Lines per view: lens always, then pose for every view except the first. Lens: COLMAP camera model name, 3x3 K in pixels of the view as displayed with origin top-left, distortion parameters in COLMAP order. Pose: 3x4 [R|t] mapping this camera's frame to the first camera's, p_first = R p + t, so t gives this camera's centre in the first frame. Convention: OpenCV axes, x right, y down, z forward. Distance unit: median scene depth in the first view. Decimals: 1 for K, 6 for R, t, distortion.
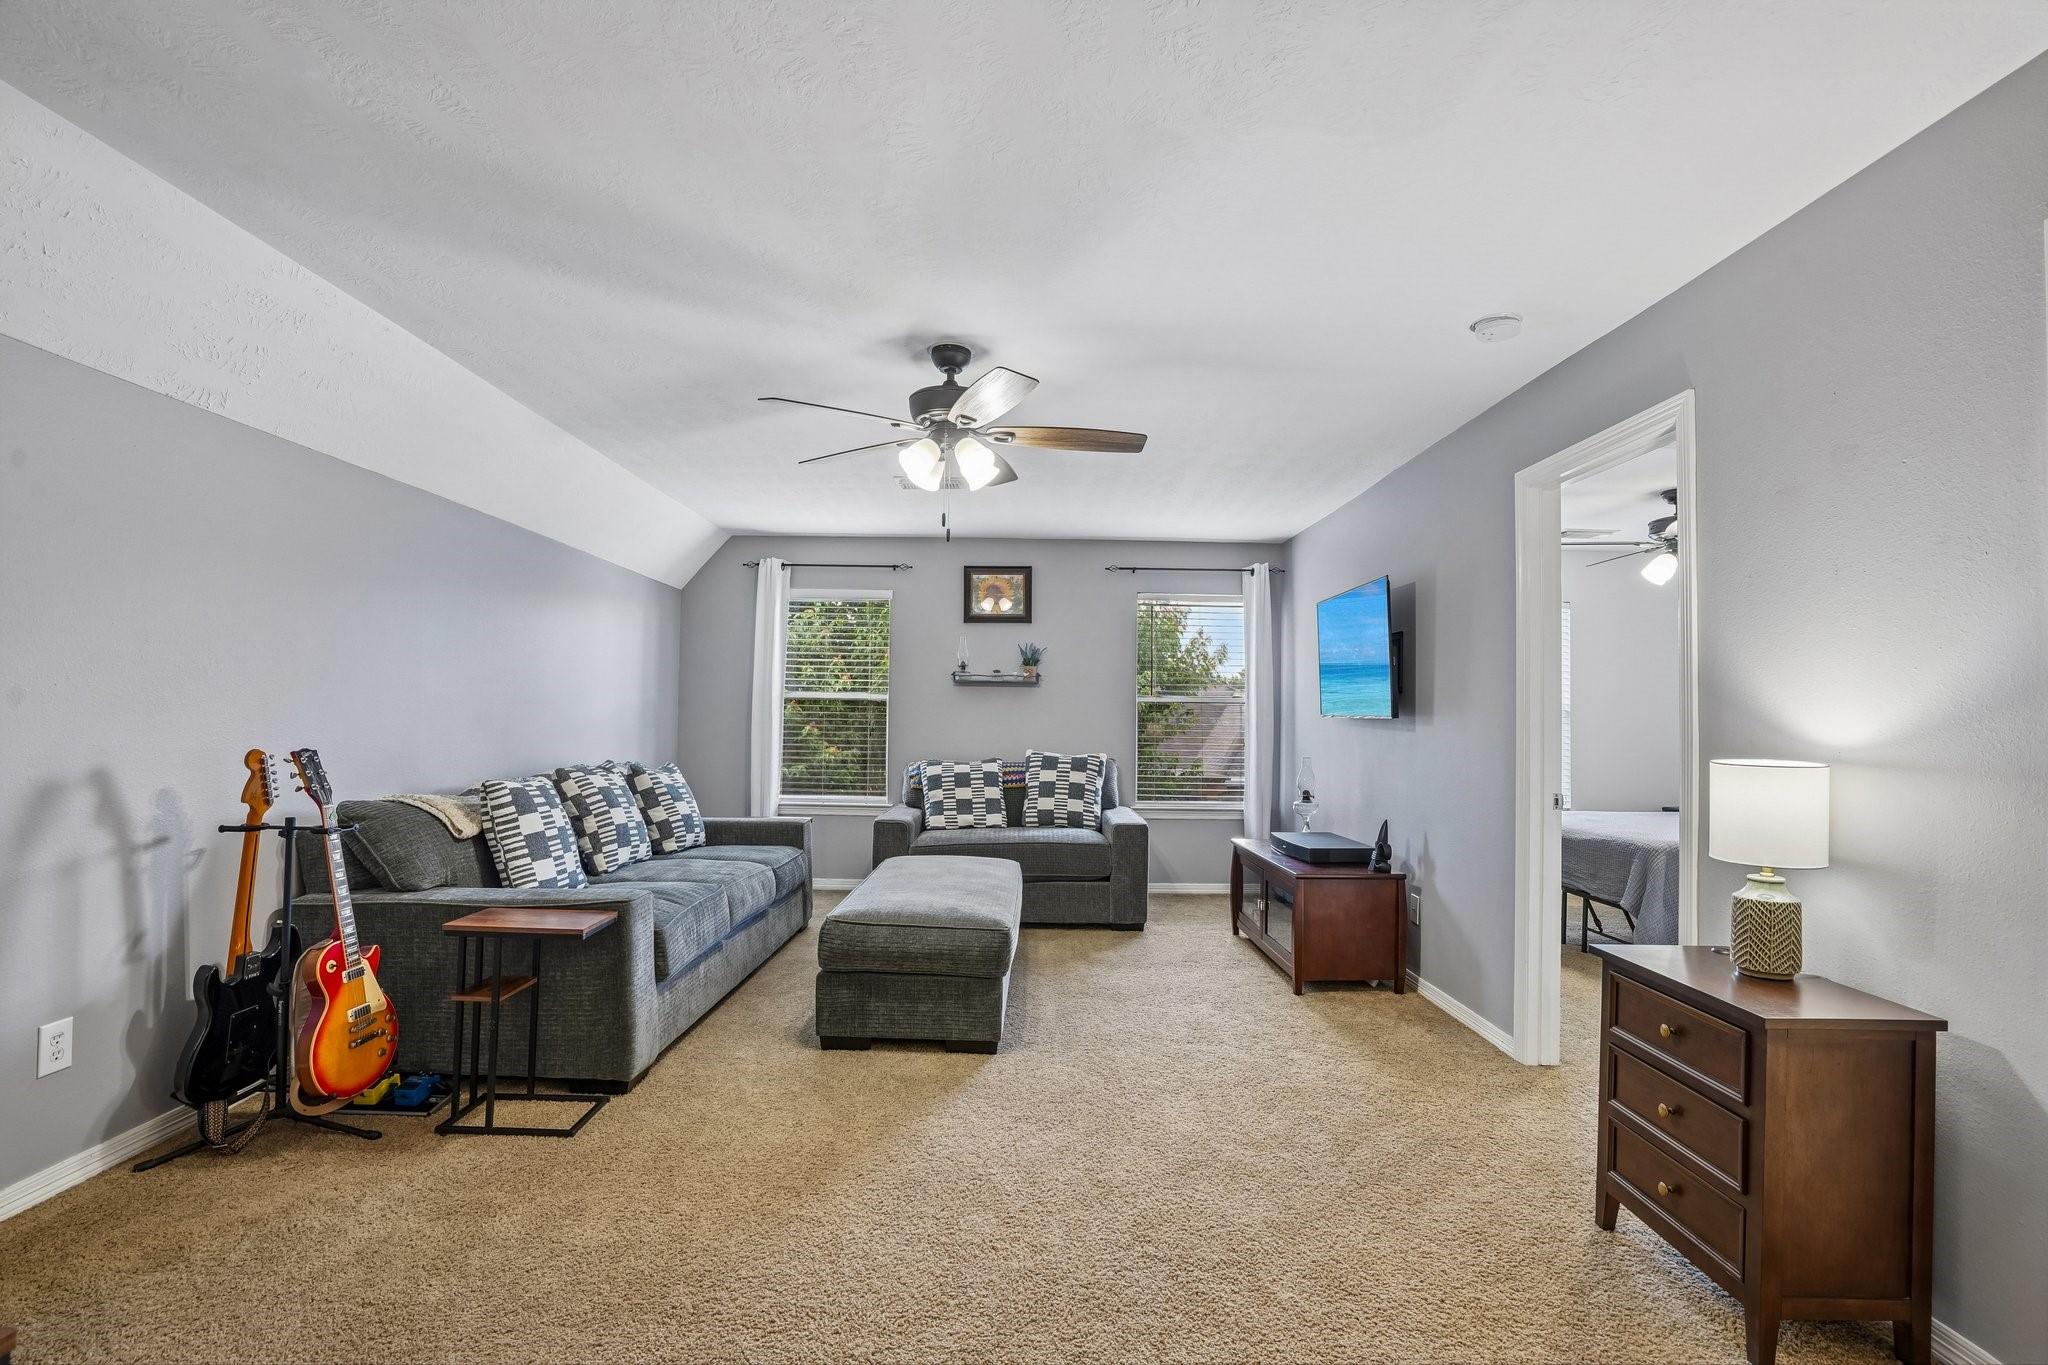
lens RADIAL K [[948.1, 0, 1027.4], [0, 948.1, 679.0], [0, 0, 1]] dist [-0.055417, 0.014368]
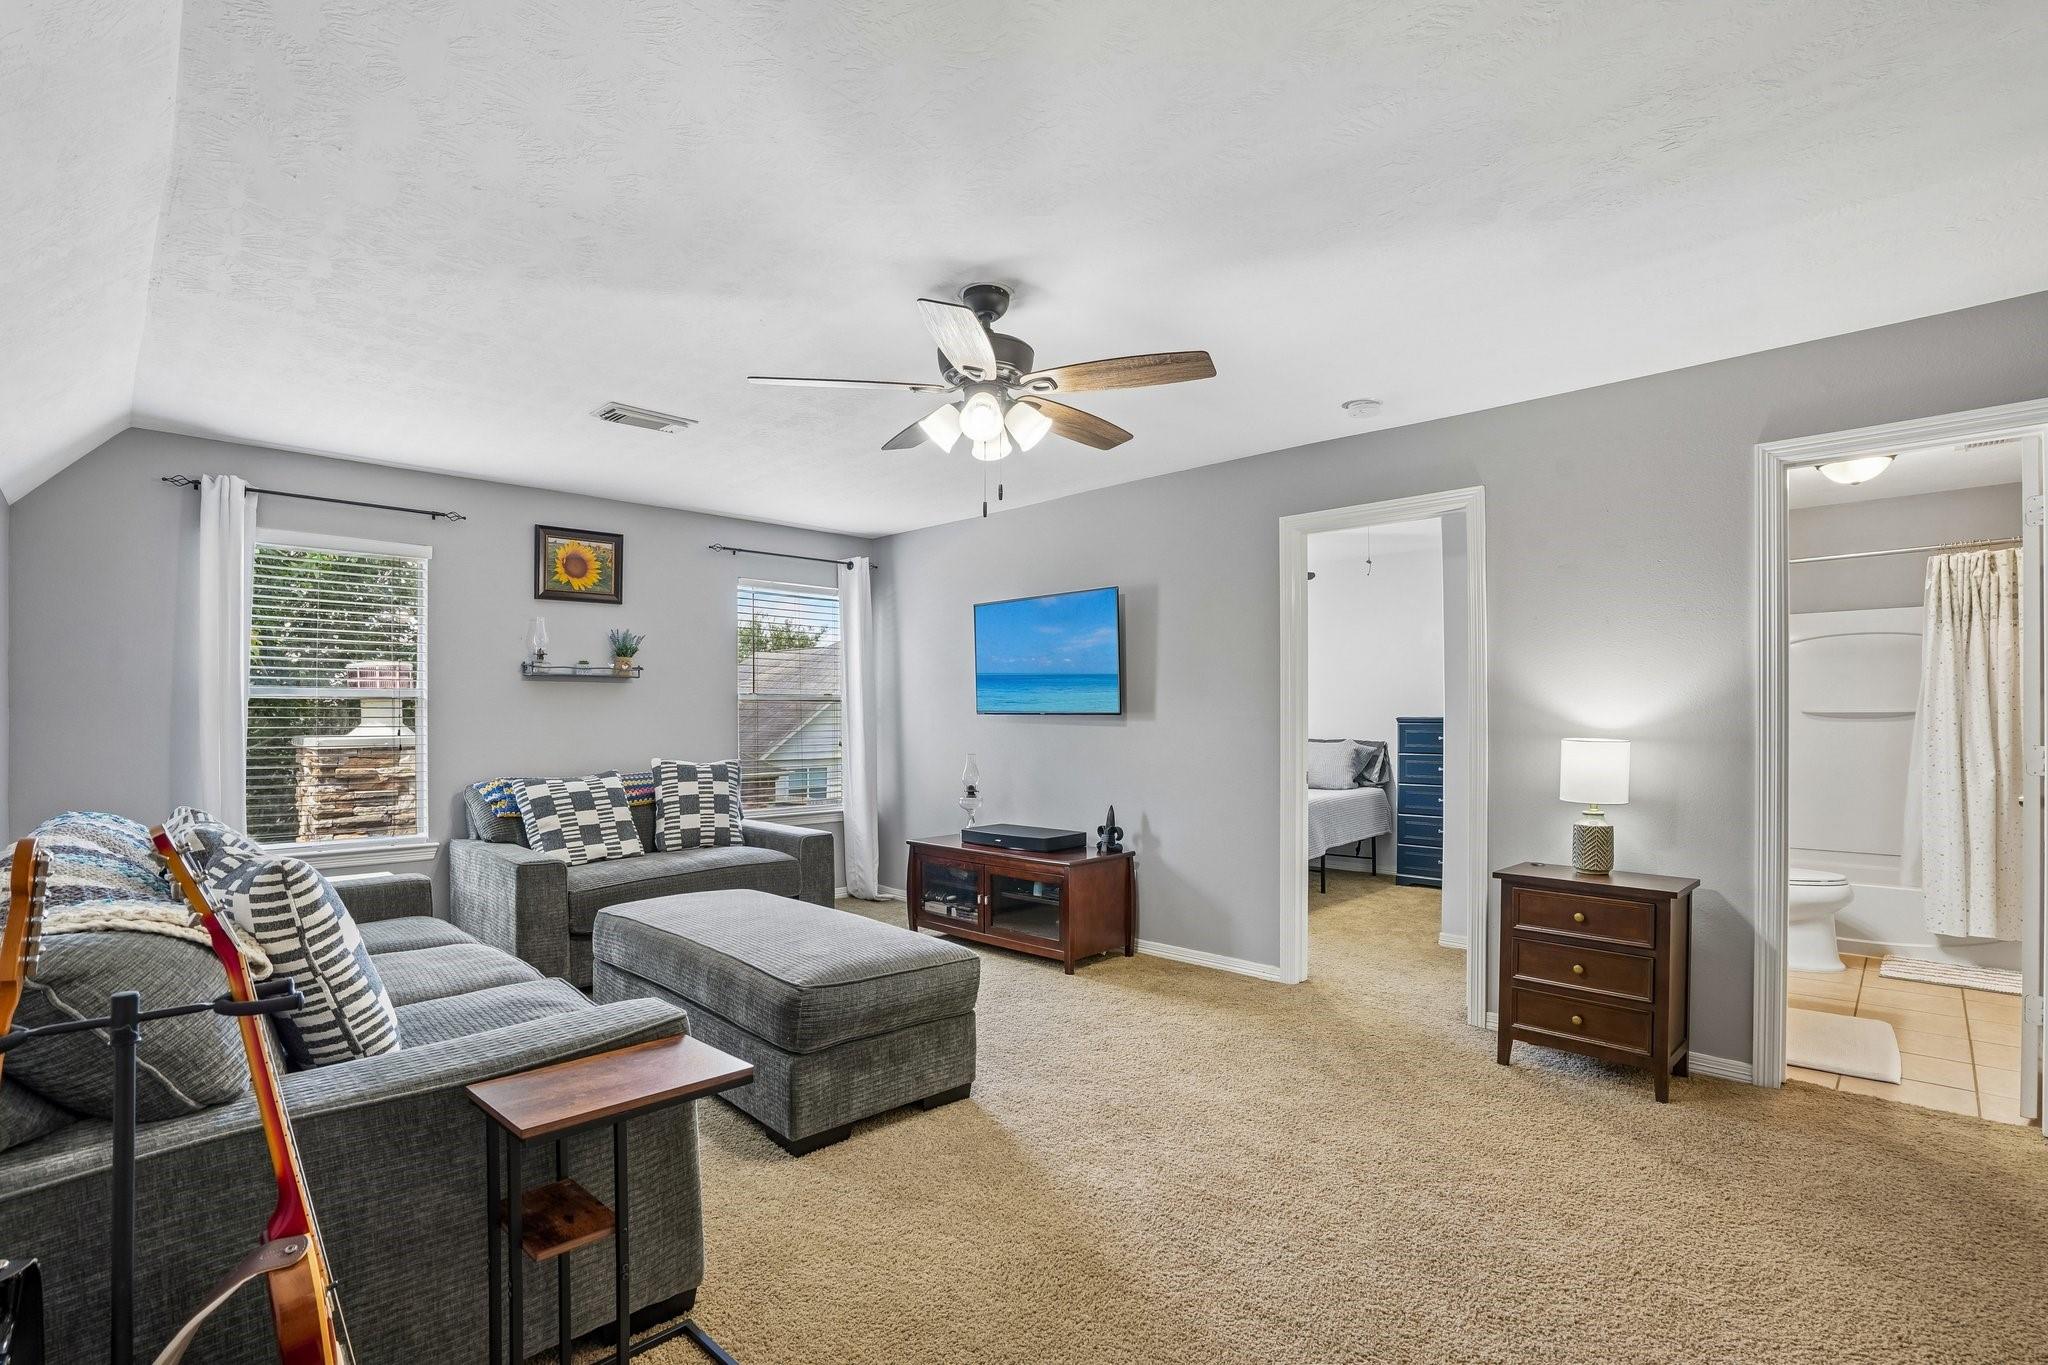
lens RADIAL K [[948.1, 0, 1073.0], [0, 948.1, 705.5], [0, 0, 1]] dist [-0.055417, 0.014368]
pose [[0.705933, -0.007472, 0.708240, -0.331085], [-0.016101, 0.999517, 0.026594, 0.000684], [-0.708096, -0.030176, 0.705471, 0.172650]]
